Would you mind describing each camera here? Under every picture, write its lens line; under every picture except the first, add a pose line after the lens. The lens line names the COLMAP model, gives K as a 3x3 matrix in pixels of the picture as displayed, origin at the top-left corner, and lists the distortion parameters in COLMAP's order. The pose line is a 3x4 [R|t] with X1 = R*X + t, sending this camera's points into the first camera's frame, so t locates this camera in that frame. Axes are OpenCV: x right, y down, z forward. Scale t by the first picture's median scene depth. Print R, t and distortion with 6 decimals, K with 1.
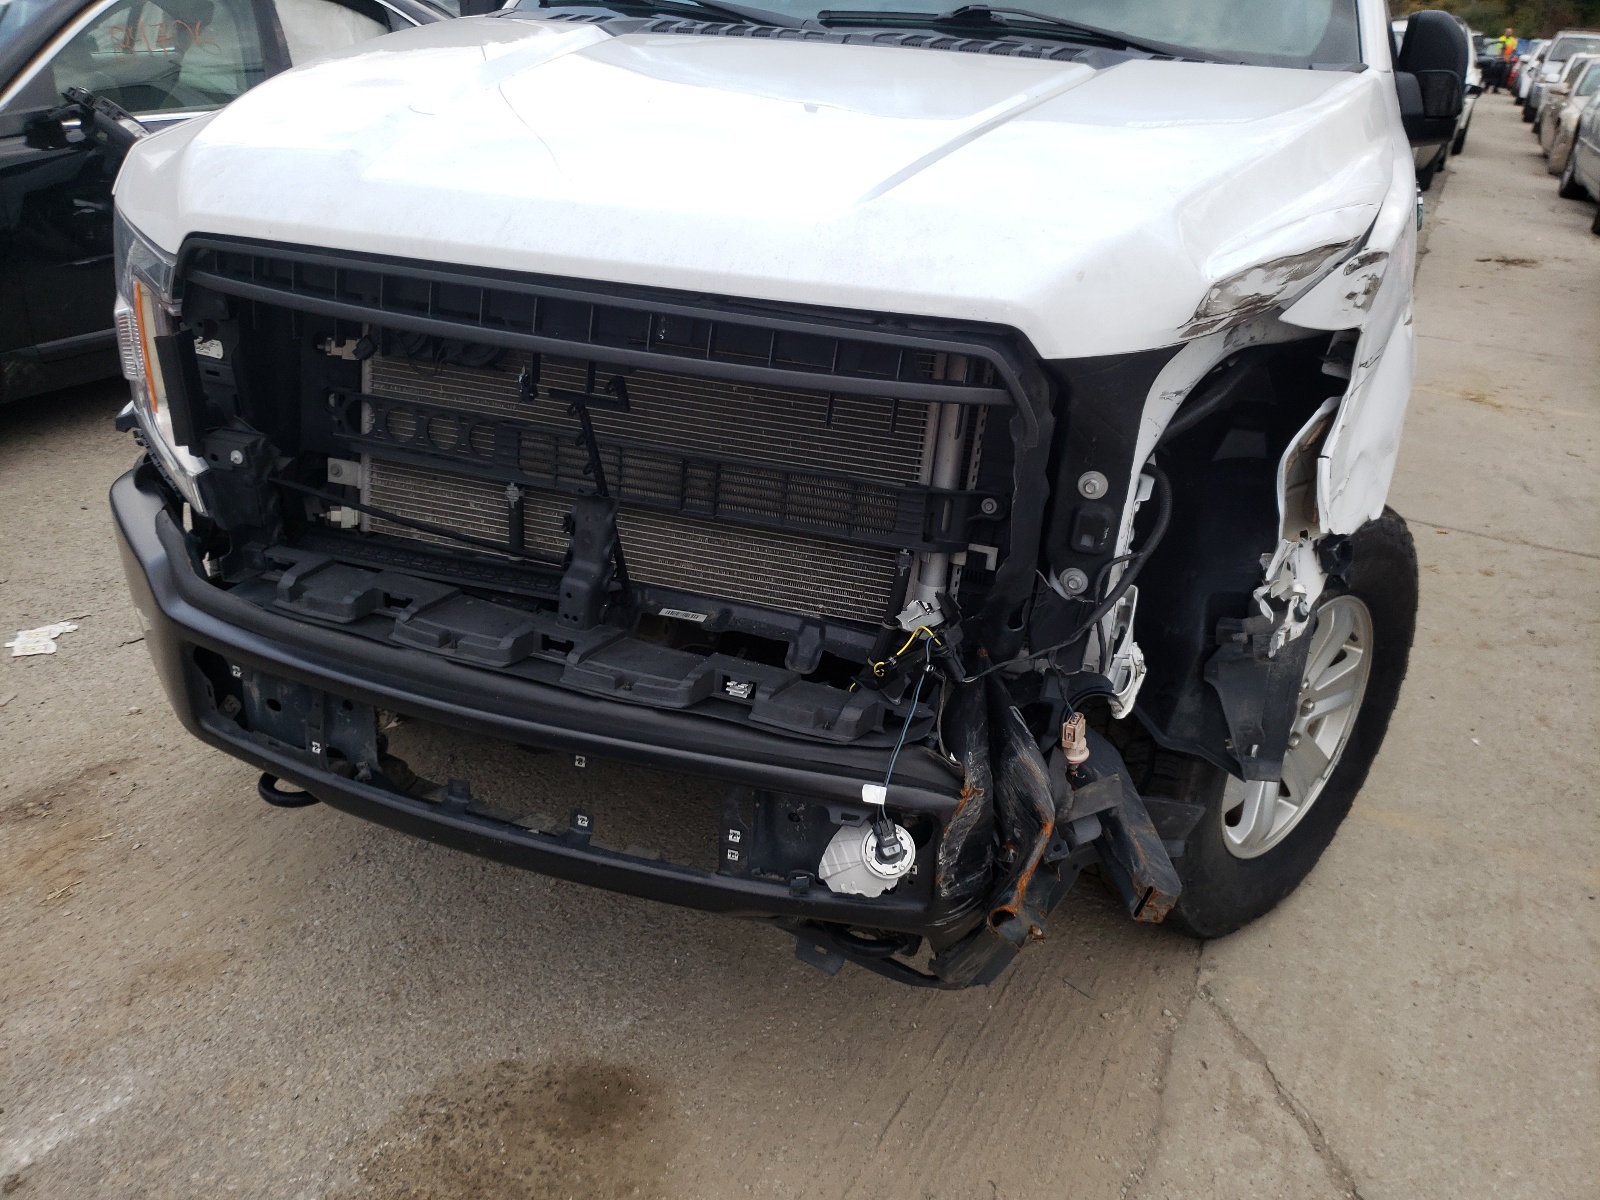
lens RADIAL K [[1167.6, 0, 800.0], [0, 1167.6, 600.0], [0, 0, 1]] dist [0.101893, -0.172272]
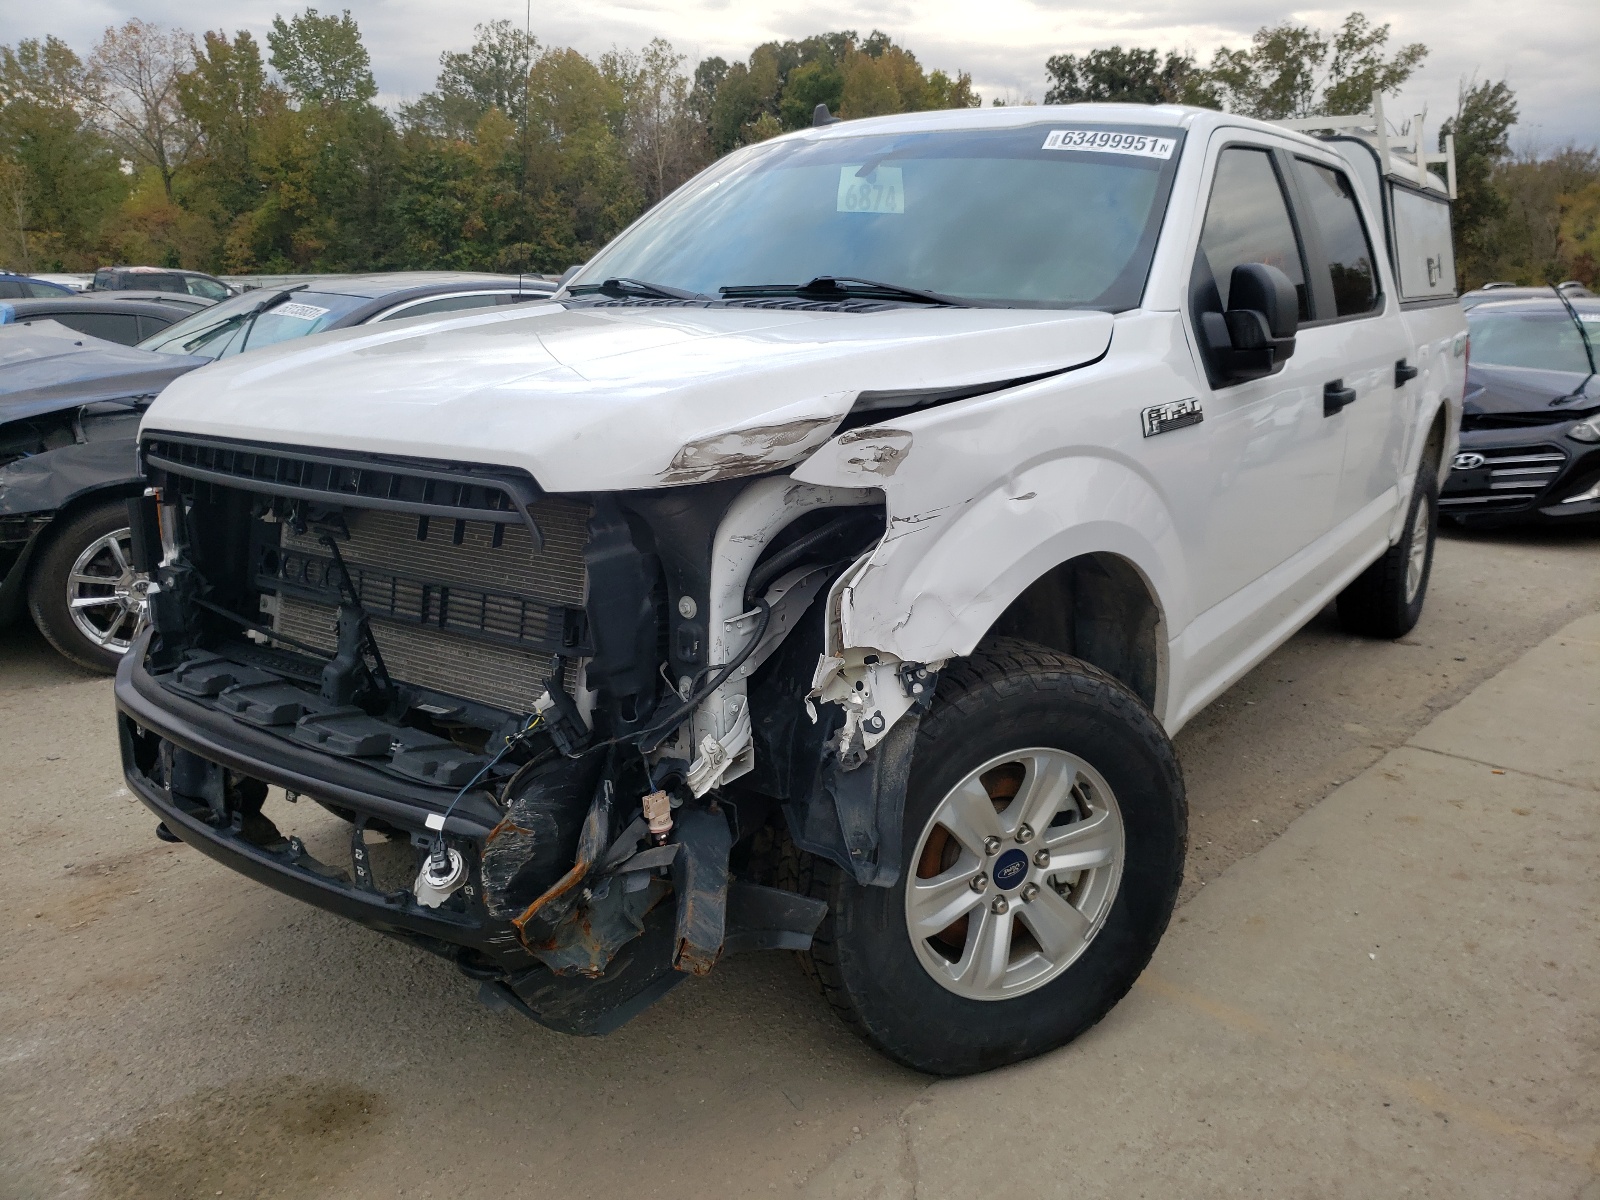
lens RADIAL K [[1215.3, 0, 908.7], [0, 1215.3, 624.8], [0, 0, 1]] dist [0.032278, -0.002643]
pose [[0.961265, 0.026812, -0.274317, 0.797270], [-0.086557, 0.974273, -0.208089, 0.162820], [0.261681, 0.223773, 0.938855, -0.152728]]
